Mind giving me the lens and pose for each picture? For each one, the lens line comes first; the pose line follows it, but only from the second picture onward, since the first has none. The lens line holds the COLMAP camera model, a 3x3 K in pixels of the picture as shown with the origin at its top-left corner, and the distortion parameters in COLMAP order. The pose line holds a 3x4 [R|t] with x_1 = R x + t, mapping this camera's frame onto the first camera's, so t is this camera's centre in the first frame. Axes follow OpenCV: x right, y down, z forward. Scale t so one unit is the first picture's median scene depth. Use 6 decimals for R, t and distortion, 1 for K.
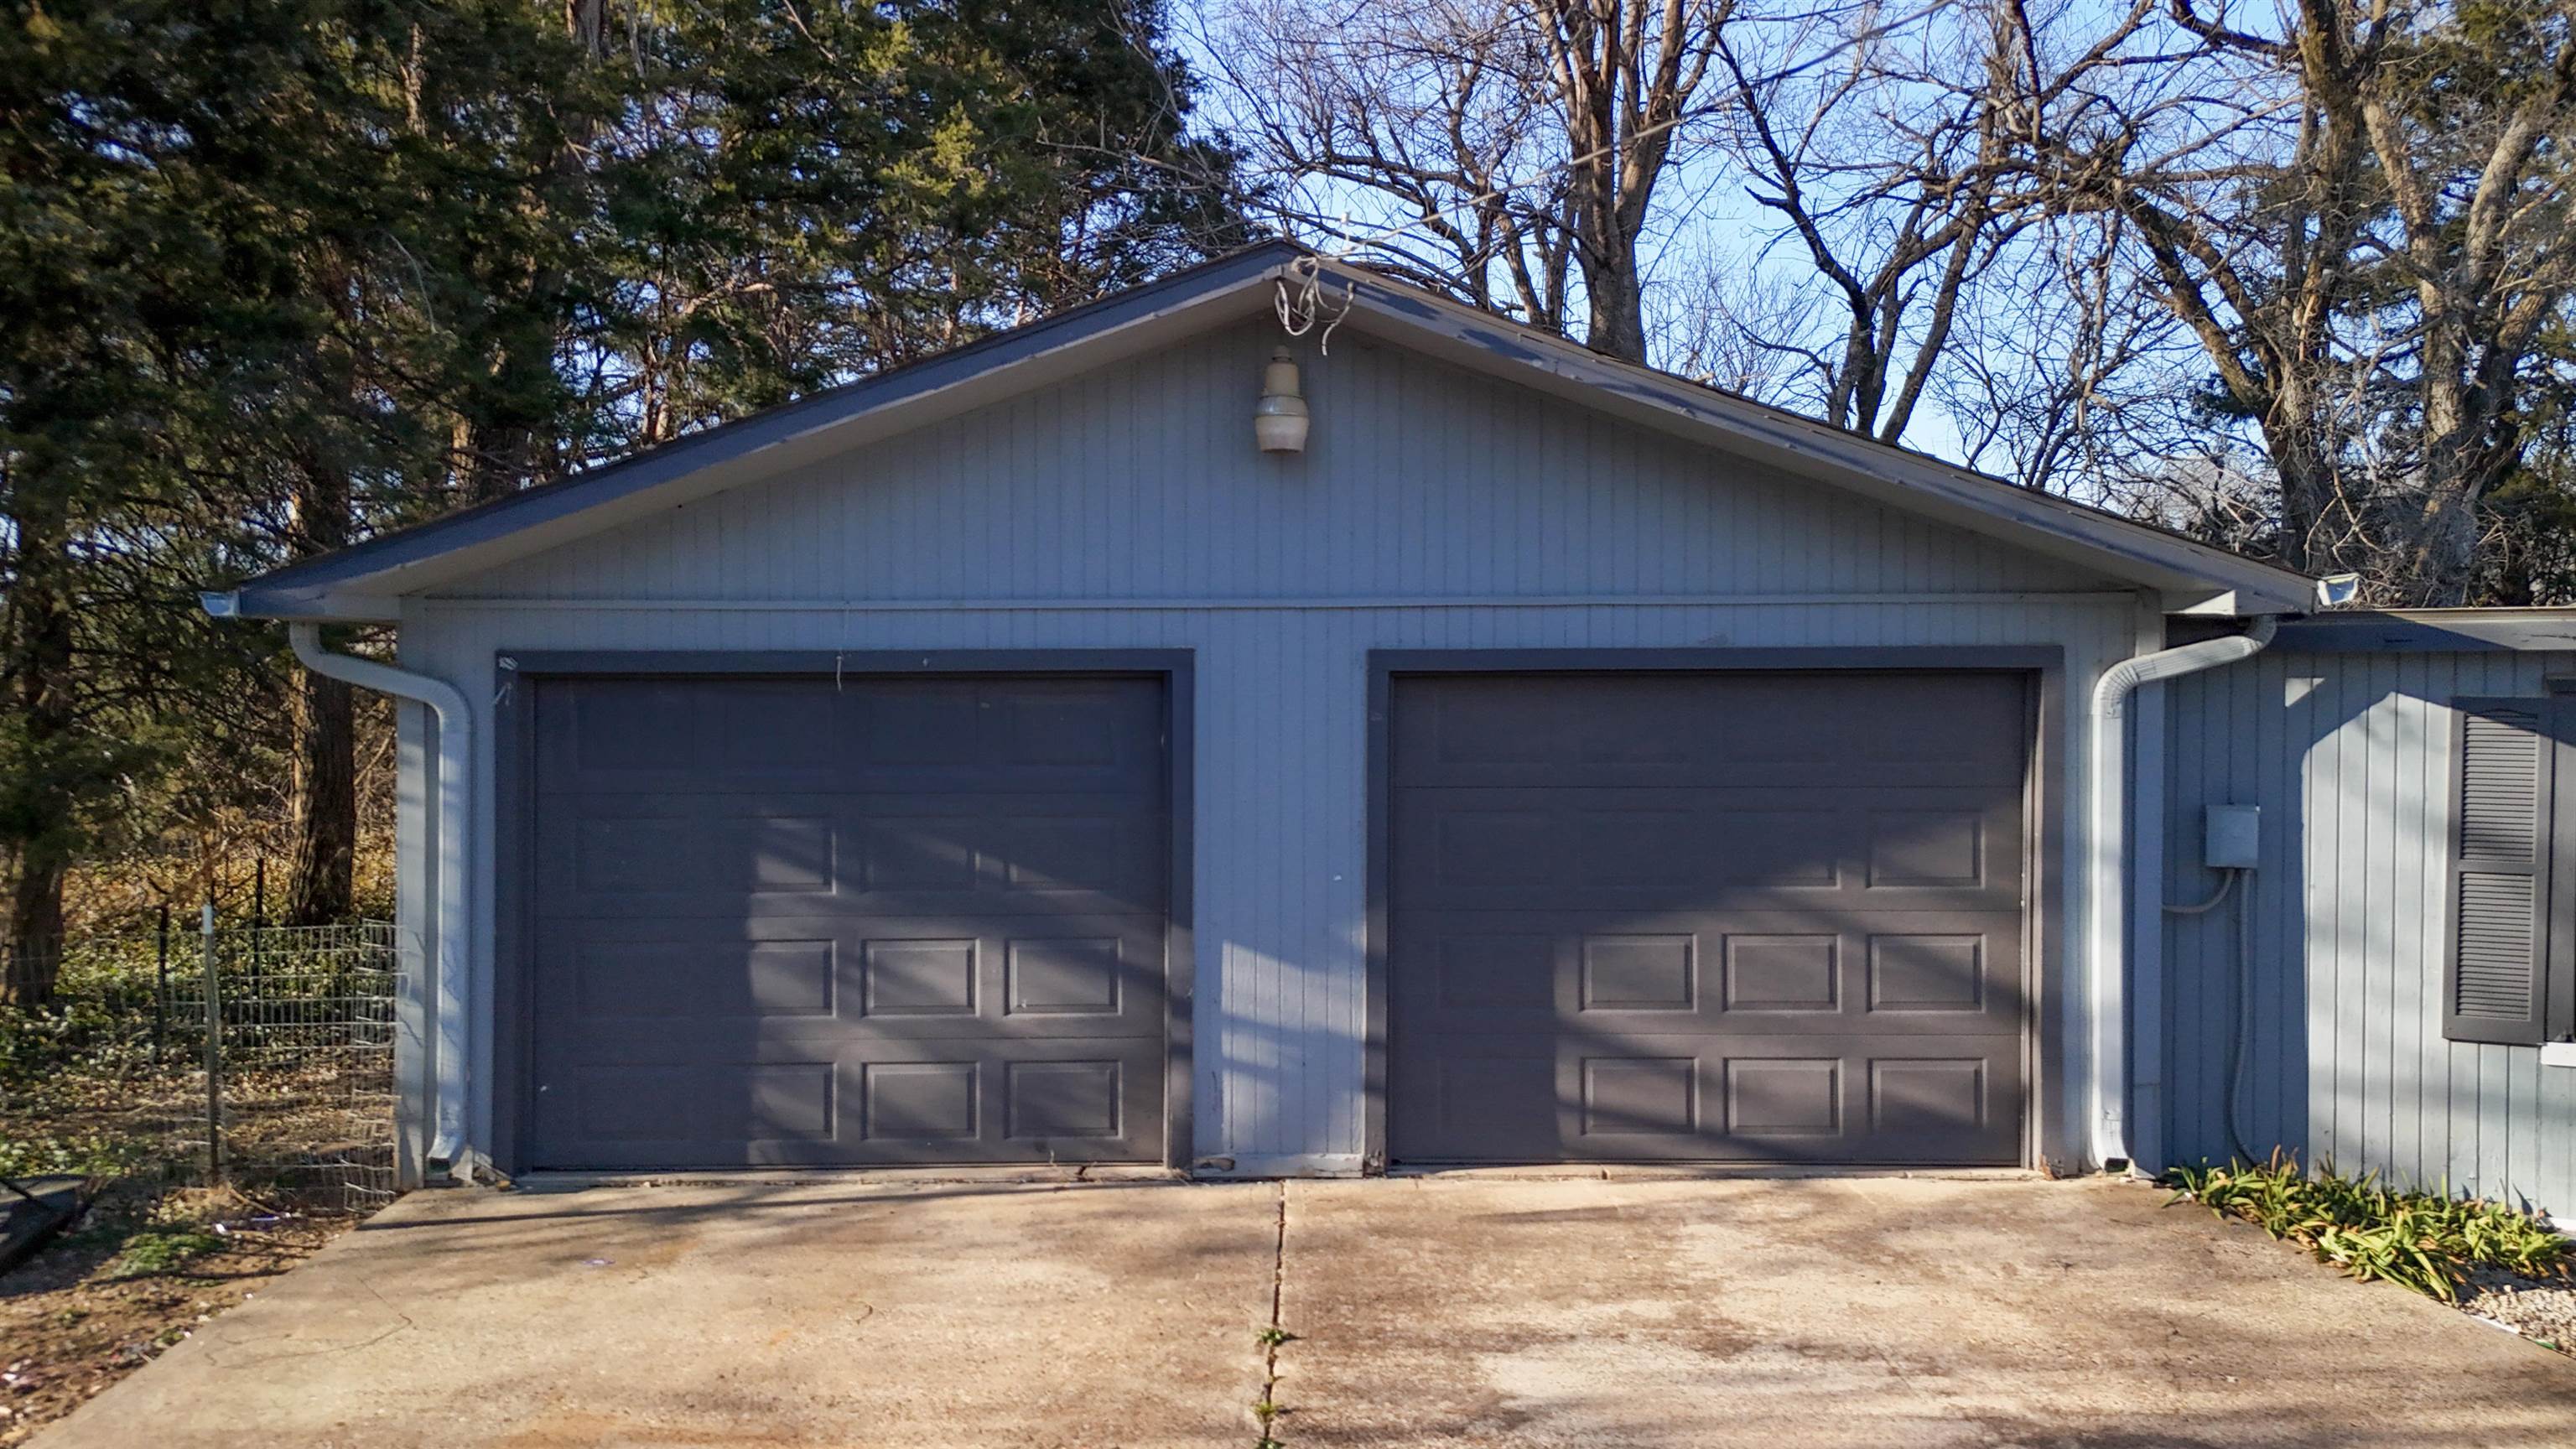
lens RADIAL K [[1911.6, 0, 1296.4], [0, 1911.6, 733.1], [0, 0, 1]] dist [0.082823, -0.095071]
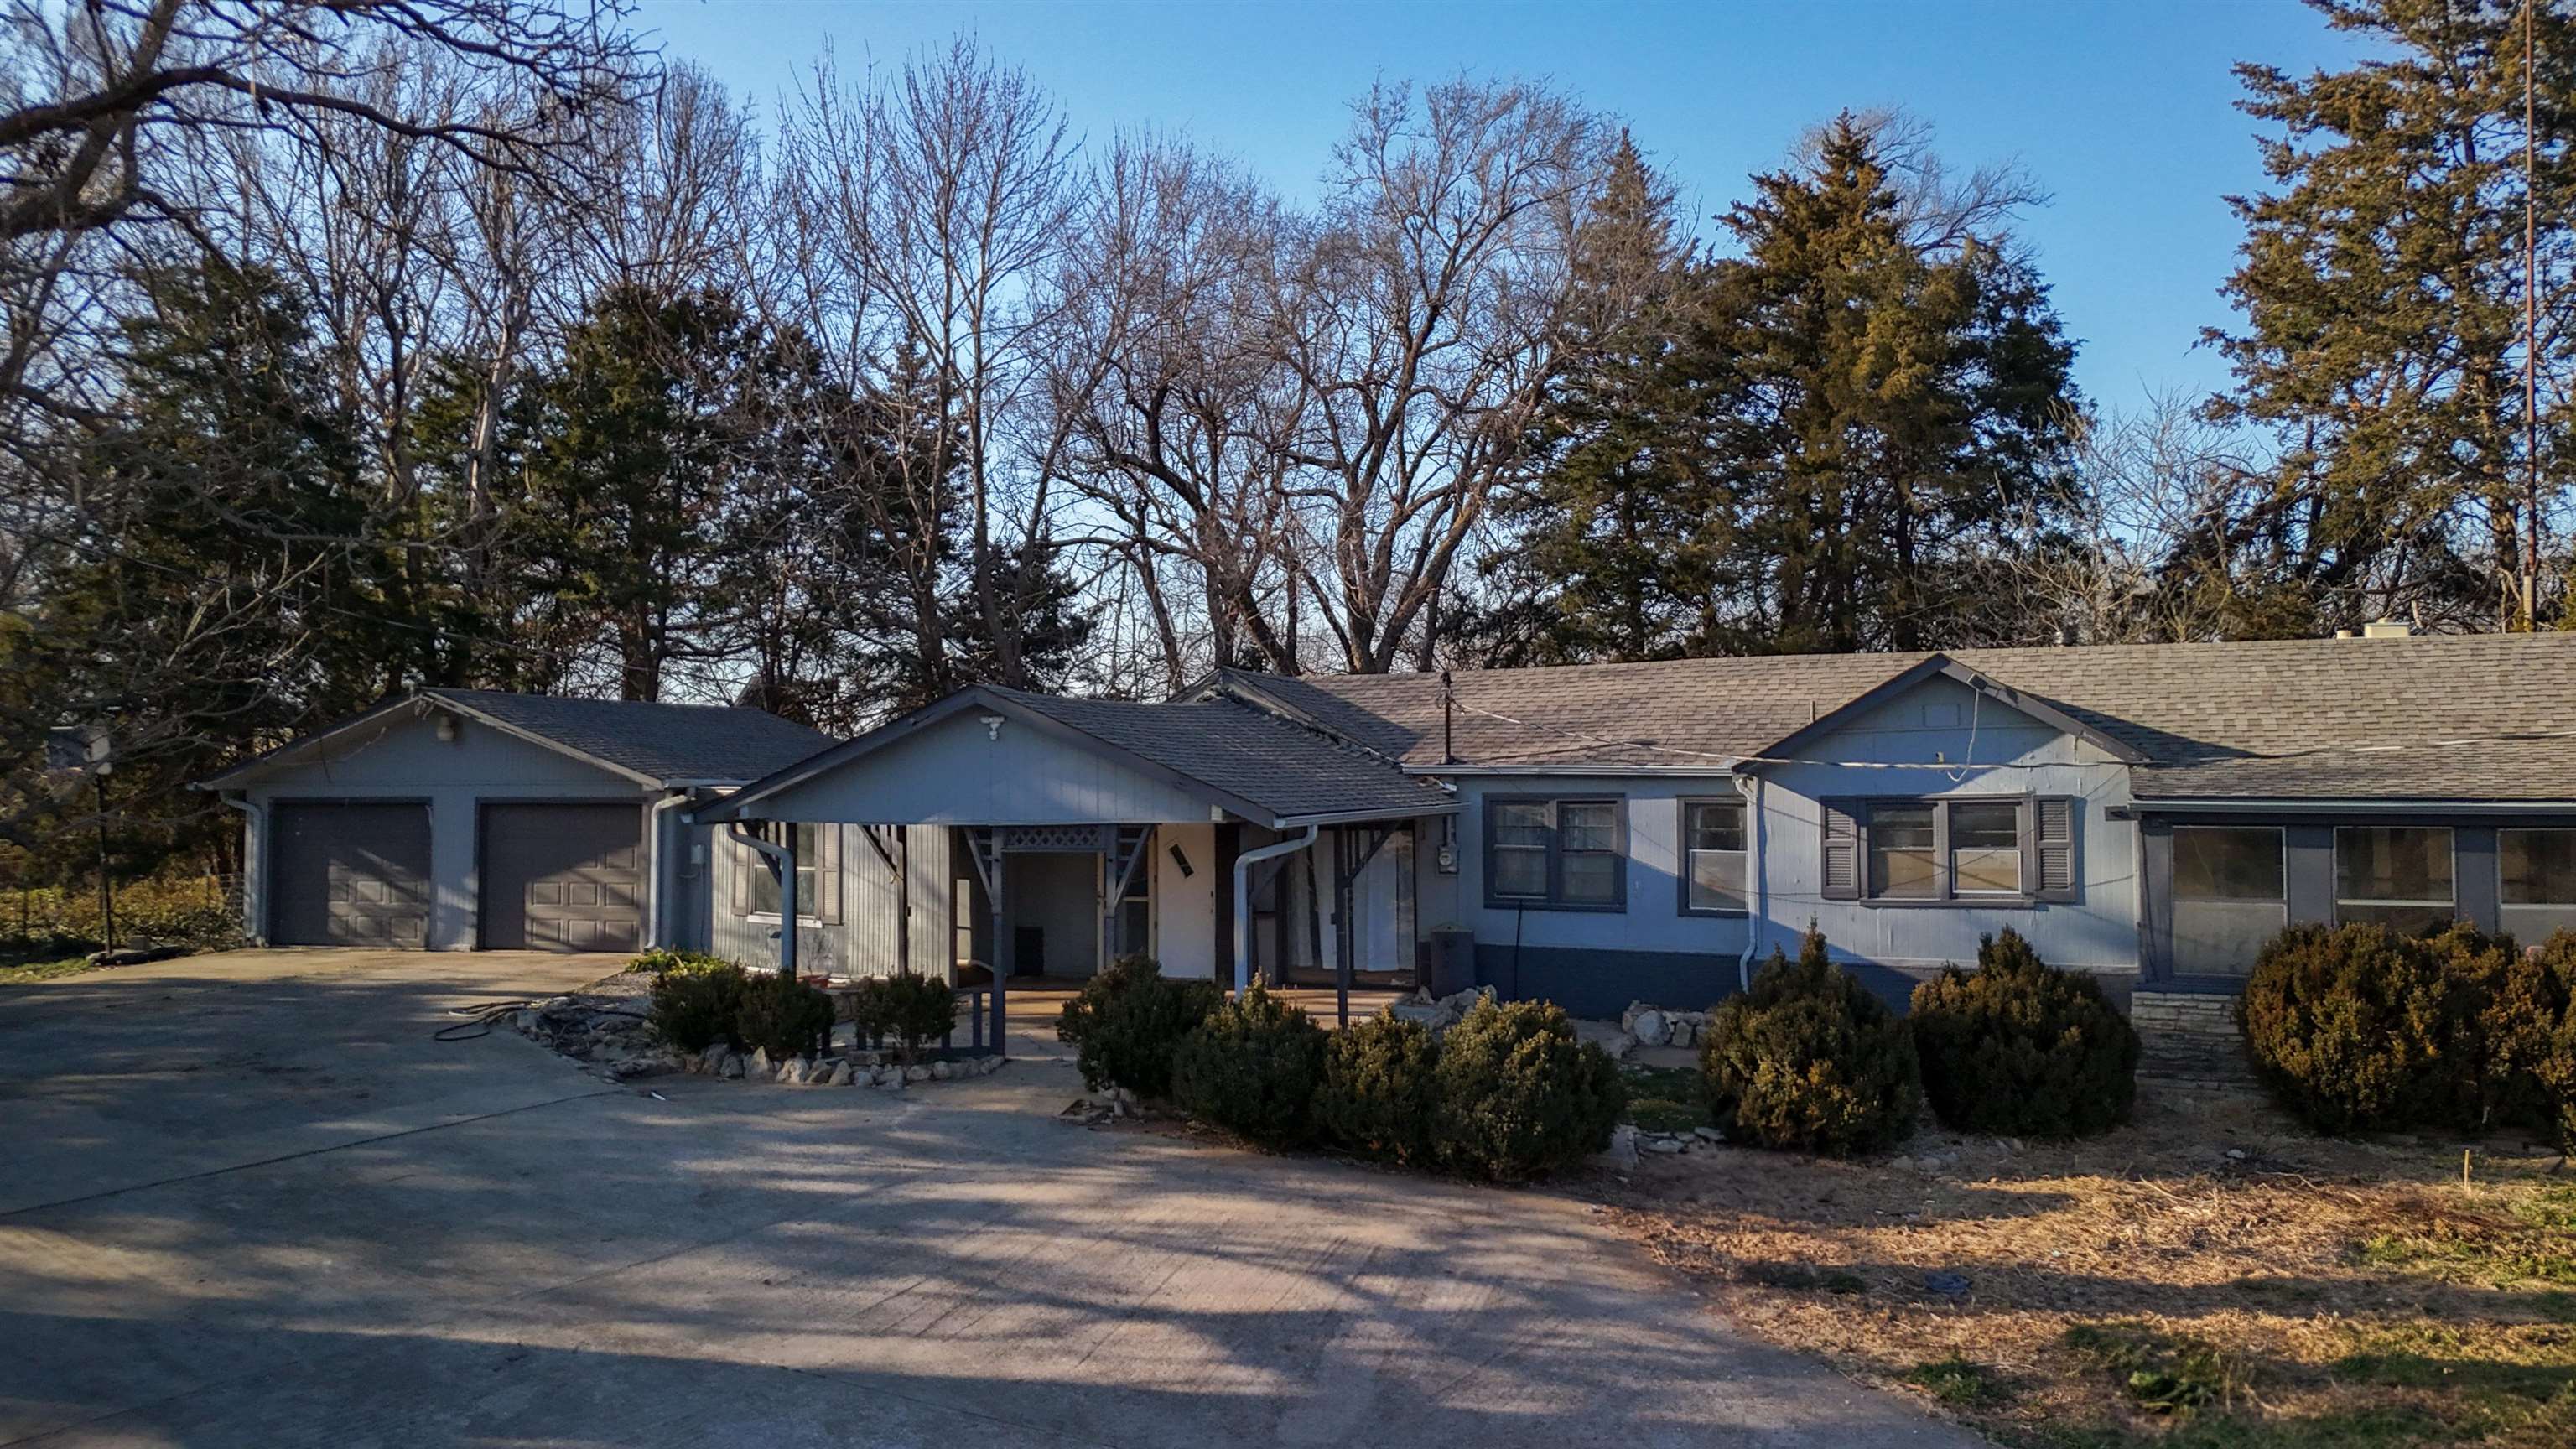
lens RADIAL K [[1918.4, 0, 1288.0], [0, 1918.4, 724.5], [0, 0, 1]] dist [0.002718, 0.000252]
pose [[0.953399, -0.011197, -0.301504, 2.450040], [-0.002460, 0.998989, -0.044877, -0.024190], [0.301702, 0.043528, 0.952408, -1.825700]]
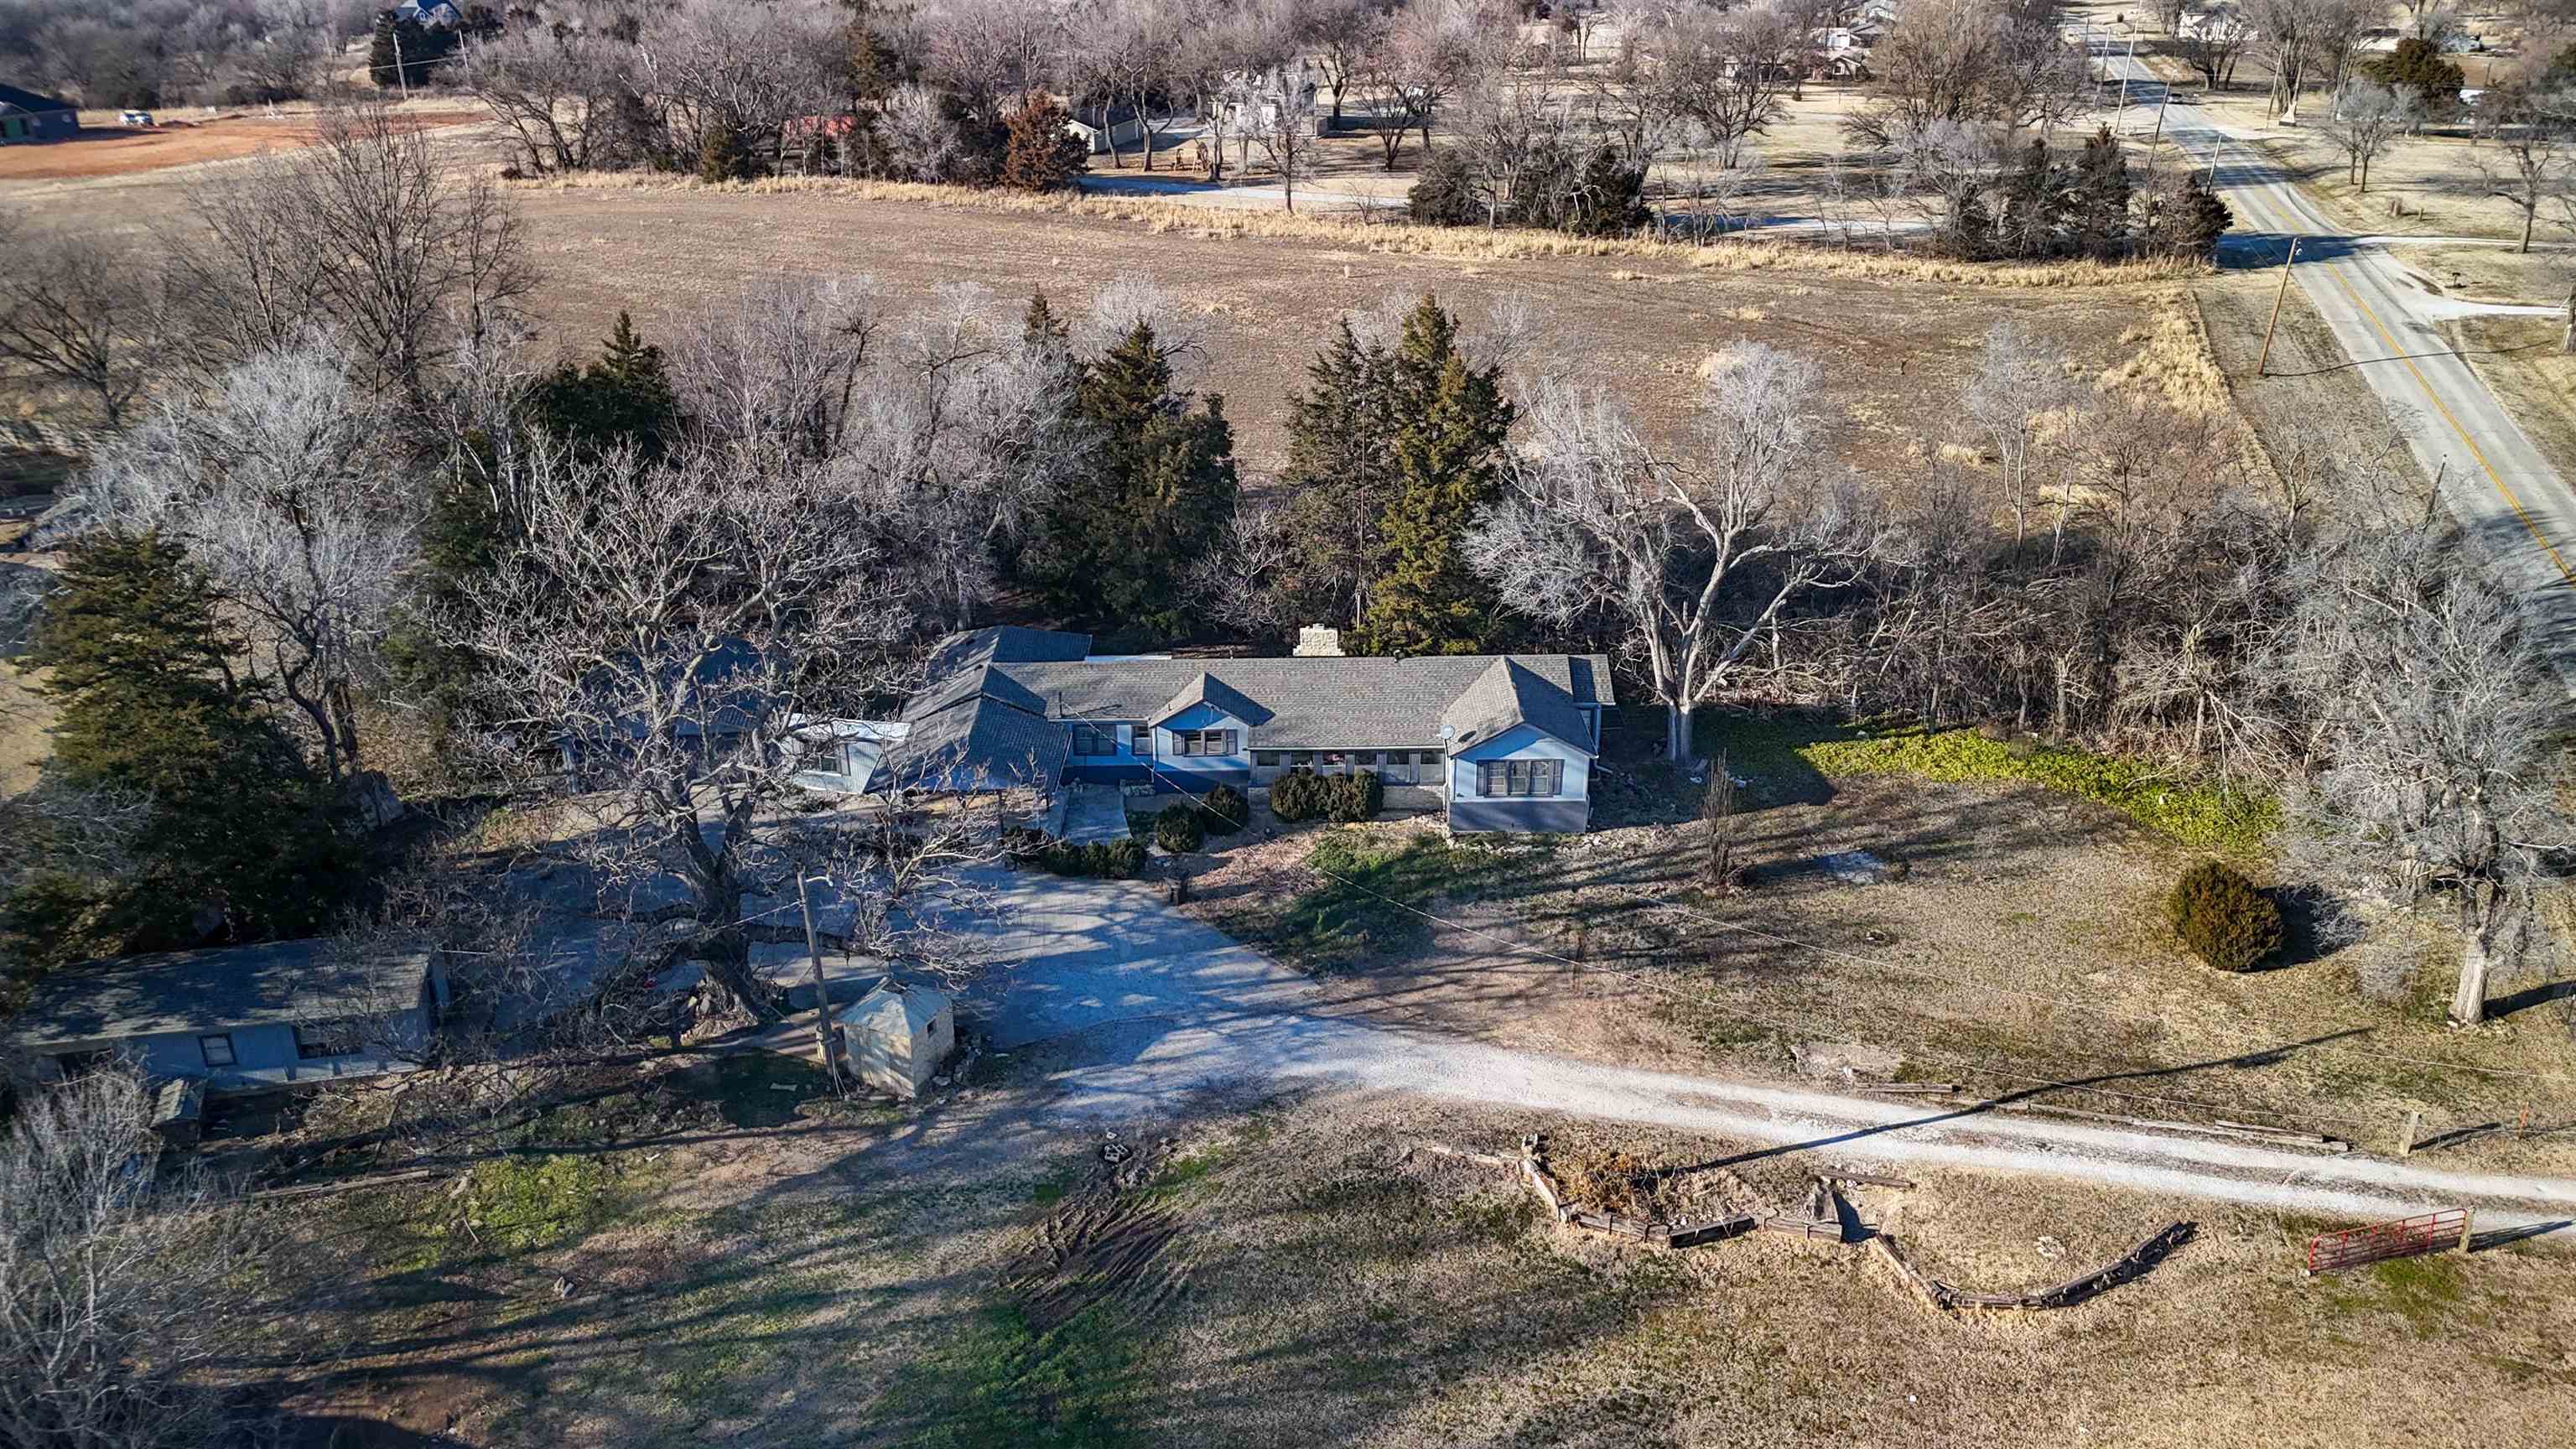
lens RADIAL K [[1911.6, 0, 1296.4], [0, 1911.6, 733.1], [0, 0, 1]] dist [0.082823, -0.095071]
pose [[0.994110, -0.050205, 0.096045, 2.068239], [0.008683, 0.920276, 0.391173, -3.623655], [-0.108027, -0.388035, 0.915292, -7.711463]]
